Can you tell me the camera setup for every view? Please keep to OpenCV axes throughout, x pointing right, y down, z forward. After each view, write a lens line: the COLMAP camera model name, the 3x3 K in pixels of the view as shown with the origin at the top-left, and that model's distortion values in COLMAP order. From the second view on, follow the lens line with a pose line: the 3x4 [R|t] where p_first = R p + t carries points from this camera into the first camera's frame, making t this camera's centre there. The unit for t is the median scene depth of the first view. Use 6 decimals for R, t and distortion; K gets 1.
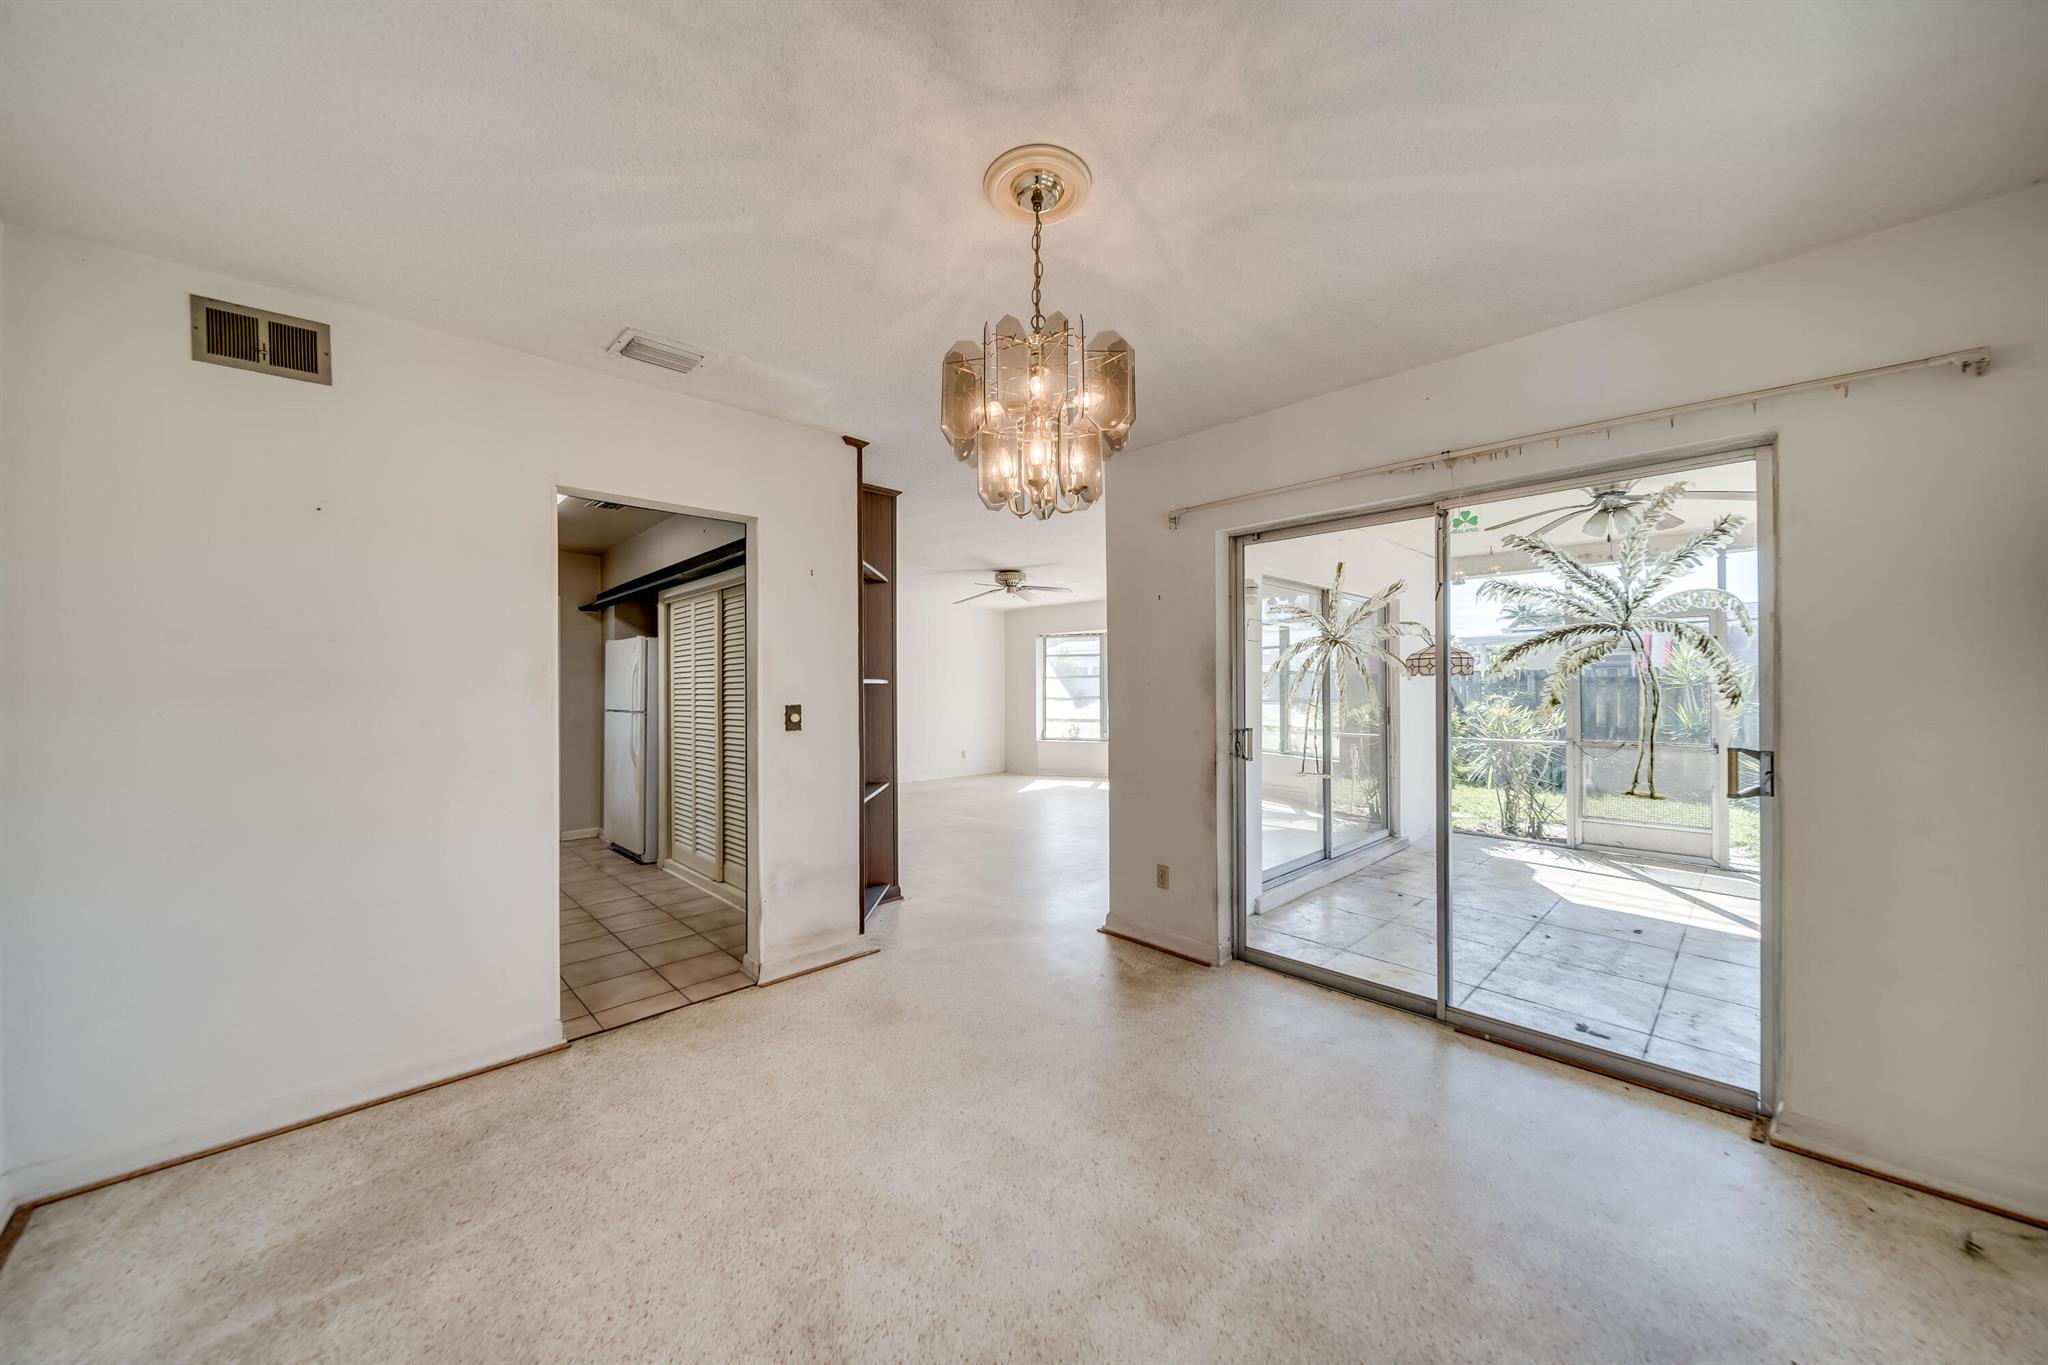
lens RADIAL K [[721.7, 0, 1019.7], [0, 721.7, 685.5], [0, 0, 1]] dist [-0.005907, -0.000471]
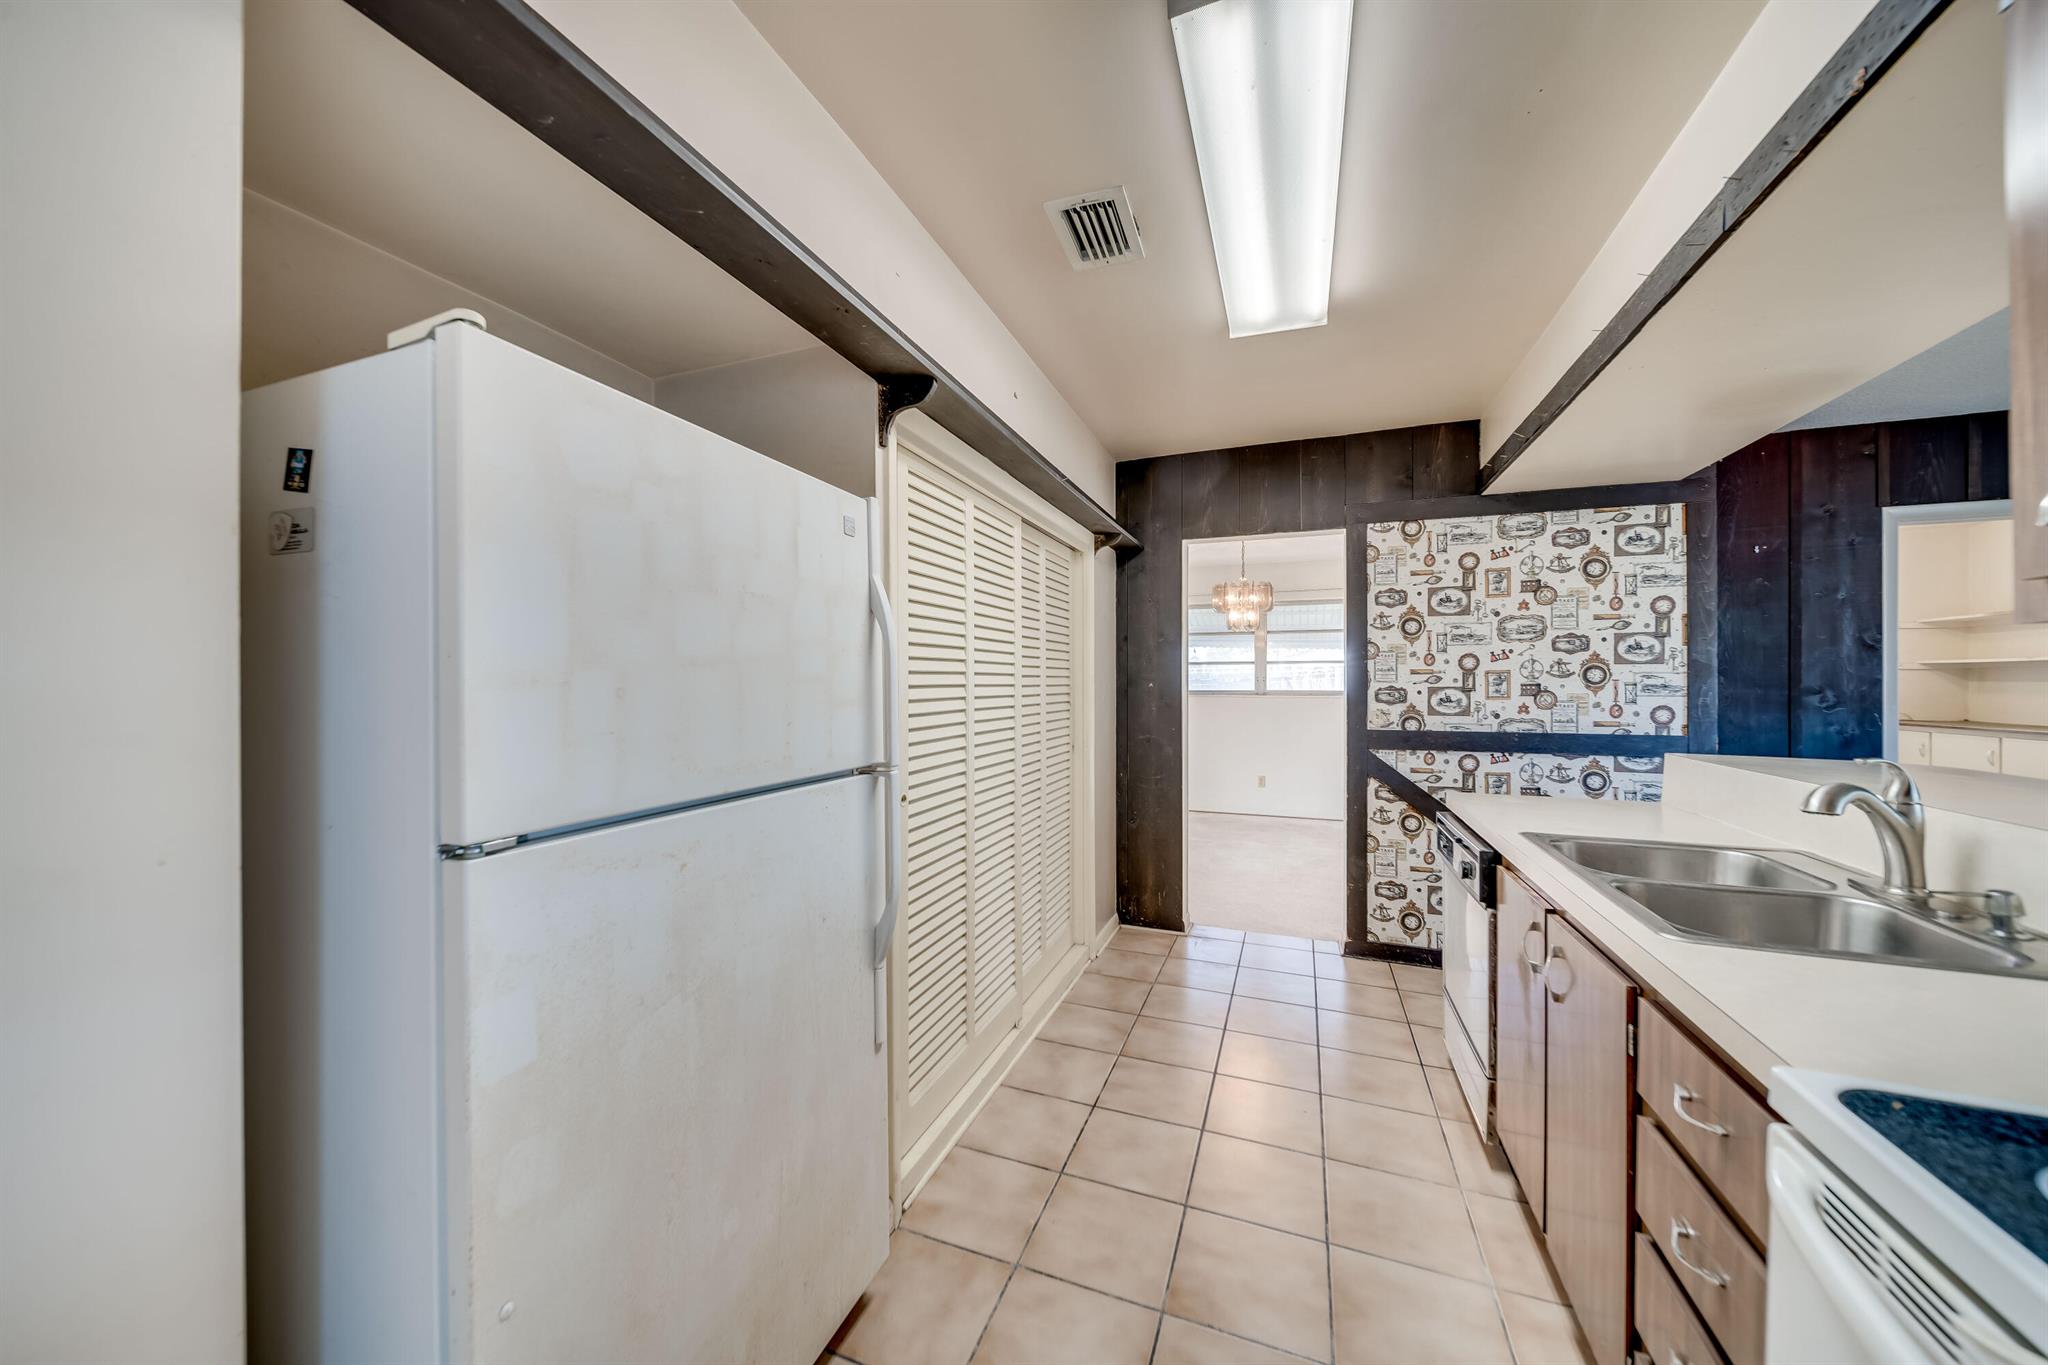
lens RADIAL K [[721.7, 0, 1008.0], [0, 721.7, 682.1], [0, 0, 1]] dist [-0.005907, -0.000471]
pose [[-0.409082, 0.006078, 0.912478, -1.756905], [0.000534, 0.999979, -0.006422, 0.007618], [-0.912498, -0.002140, -0.409076, 2.311163]]
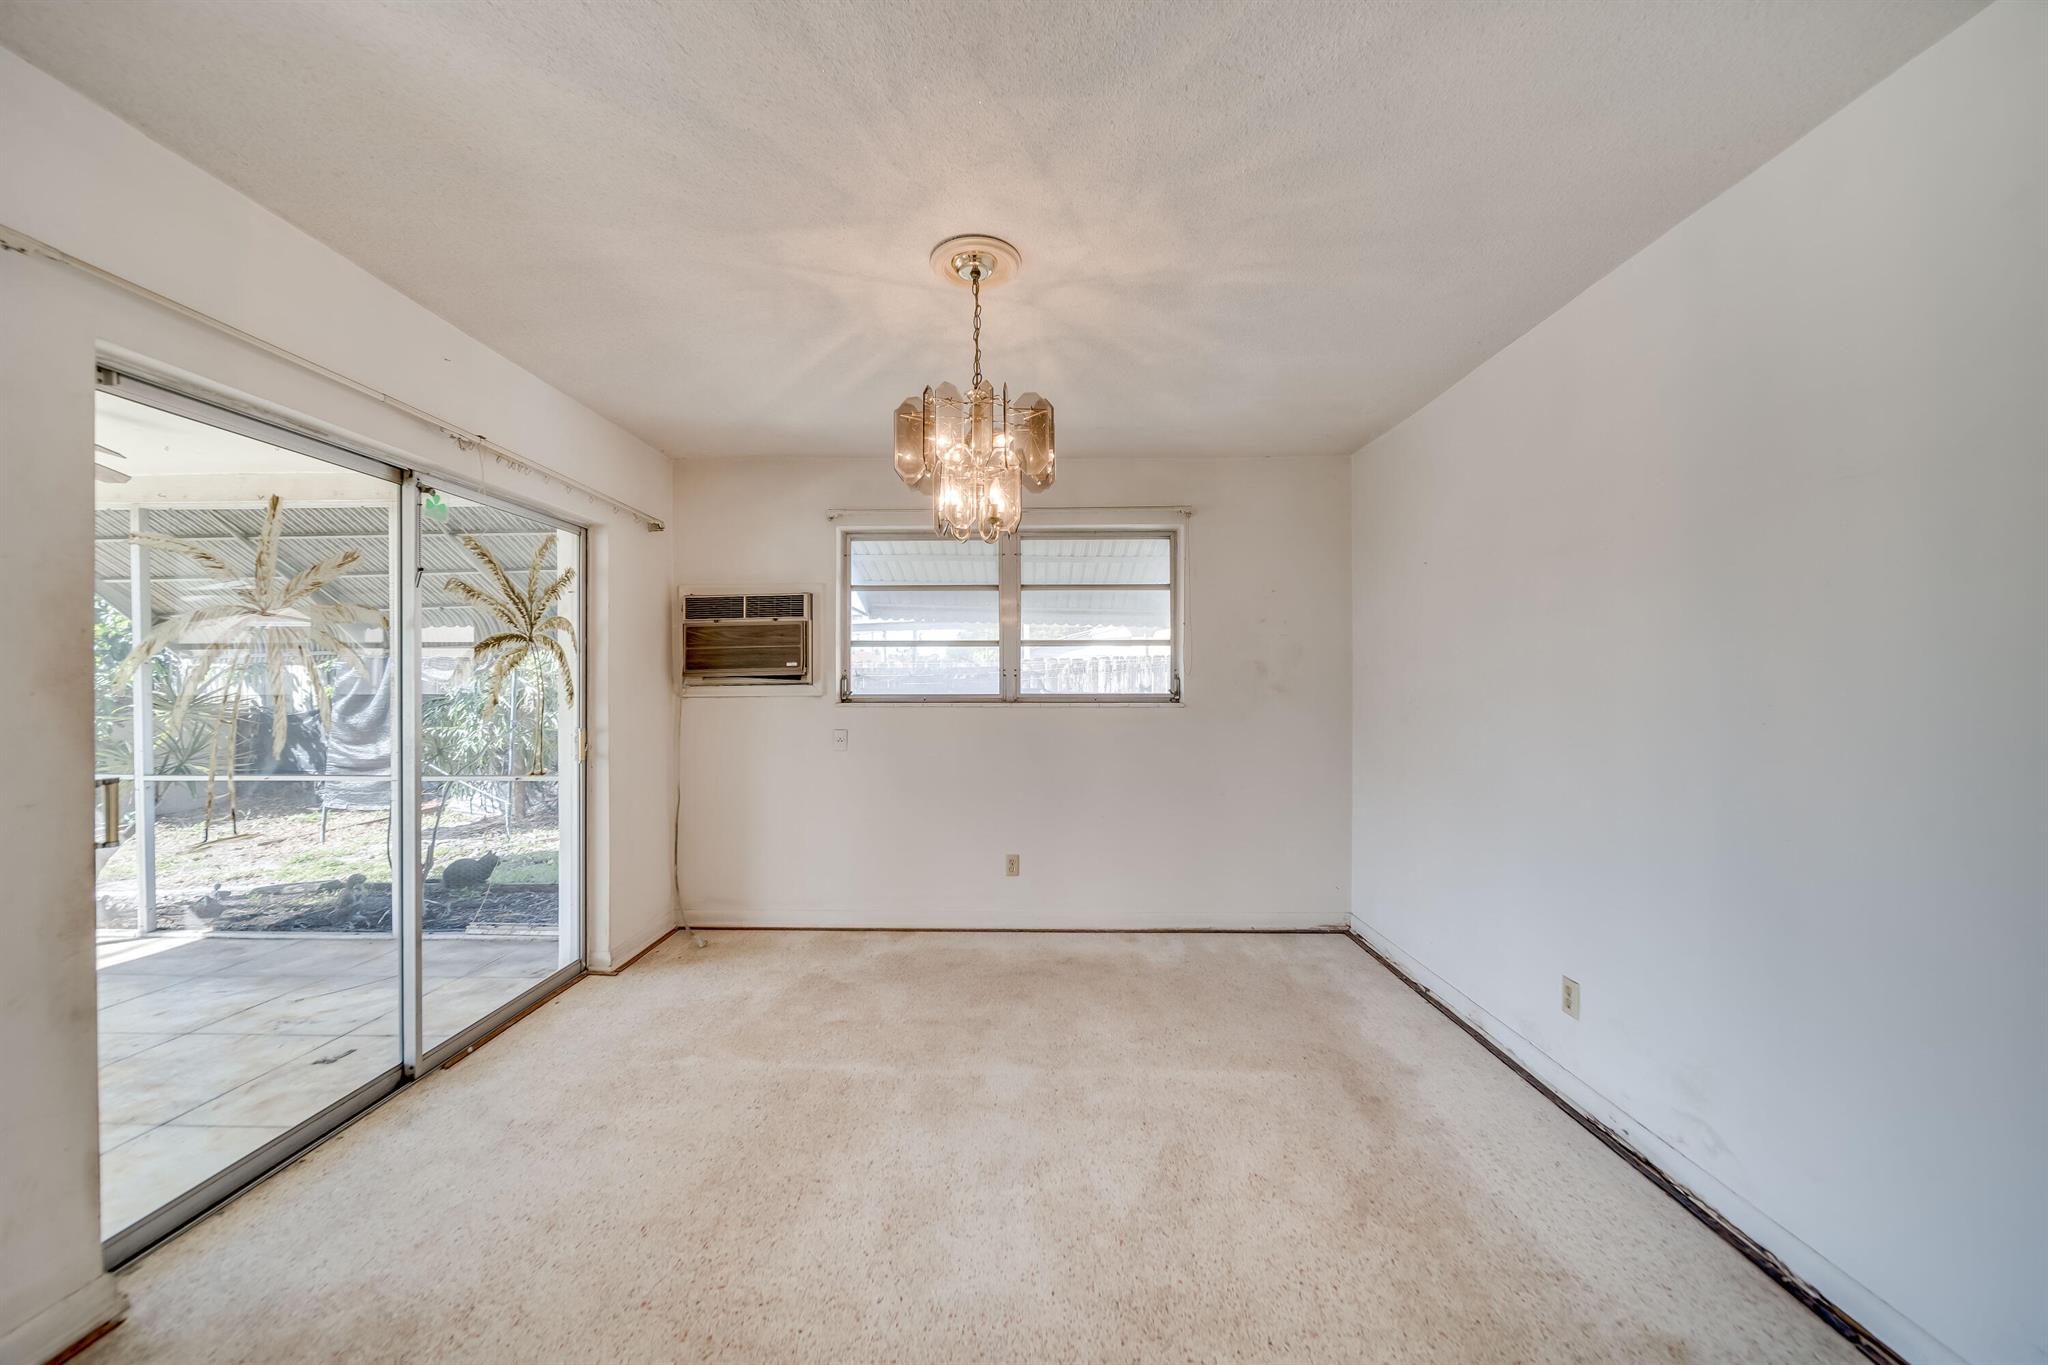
lens RADIAL K [[721.7, 0, 1013.9], [0, 721.7, 683.3], [0, 0, 1]] dist [-0.005907, -0.000471]
pose [[-0.705010, 0.004215, 0.709184, -0.599547], [0.005463, 0.999985, -0.000513, -0.000453], [-0.709176, 0.003513, -0.705023, 1.255565]]
